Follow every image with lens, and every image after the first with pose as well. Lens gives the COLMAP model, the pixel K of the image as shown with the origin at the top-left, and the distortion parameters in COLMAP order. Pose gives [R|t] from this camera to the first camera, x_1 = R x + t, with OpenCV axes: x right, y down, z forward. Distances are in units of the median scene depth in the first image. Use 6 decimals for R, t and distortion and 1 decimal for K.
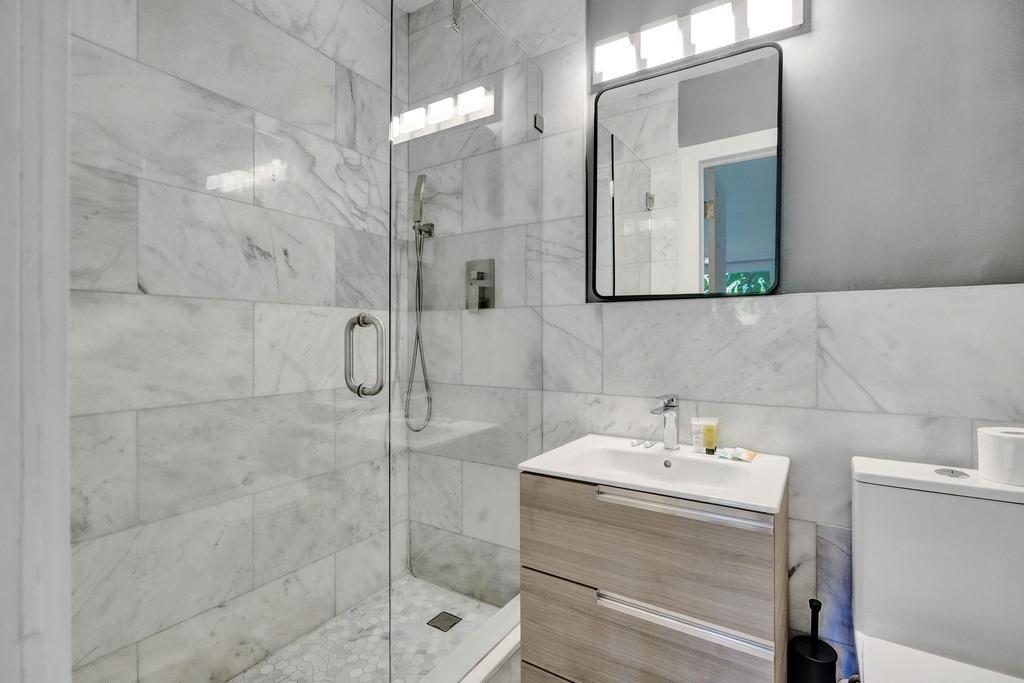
lens RADIAL K [[466.3, 0, 516.0], [0, 466.3, 335.7], [0, 0, 1]] dist [-0.006107, -0.000222]
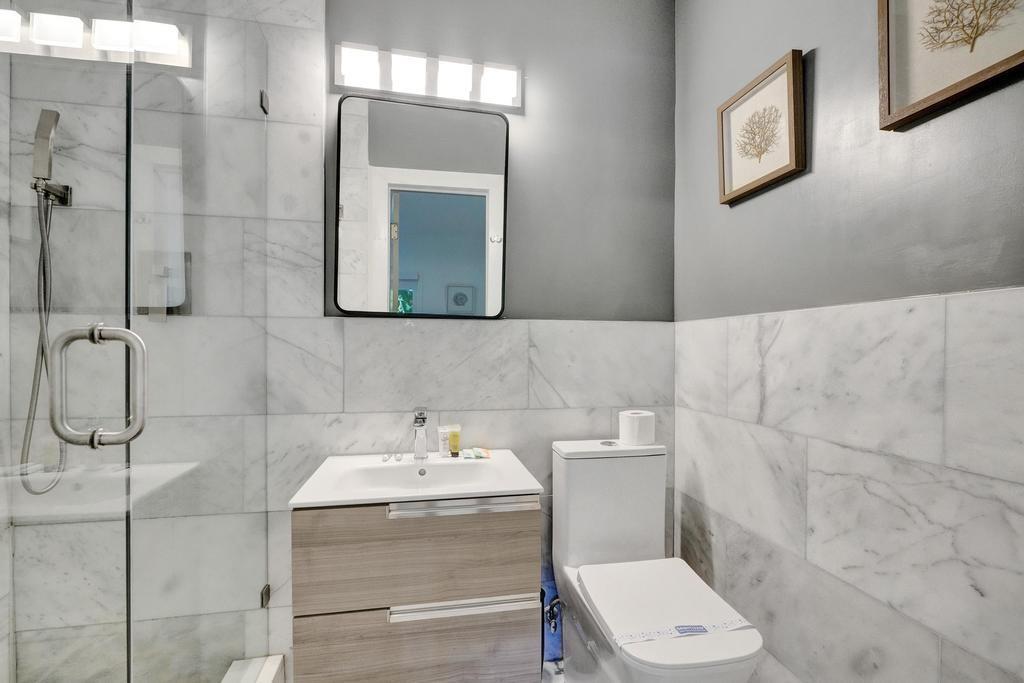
lens RADIAL K [[466.3, 0, 515.4], [0, 466.3, 349.9], [0, 0, 1]] dist [-0.006107, -0.000222]
pose [[0.722415, 0.002003, 0.691457, -0.225178], [-0.007861, 0.999955, 0.005317, -0.012029], [-0.691415, -0.009277, 0.722398, 0.066889]]
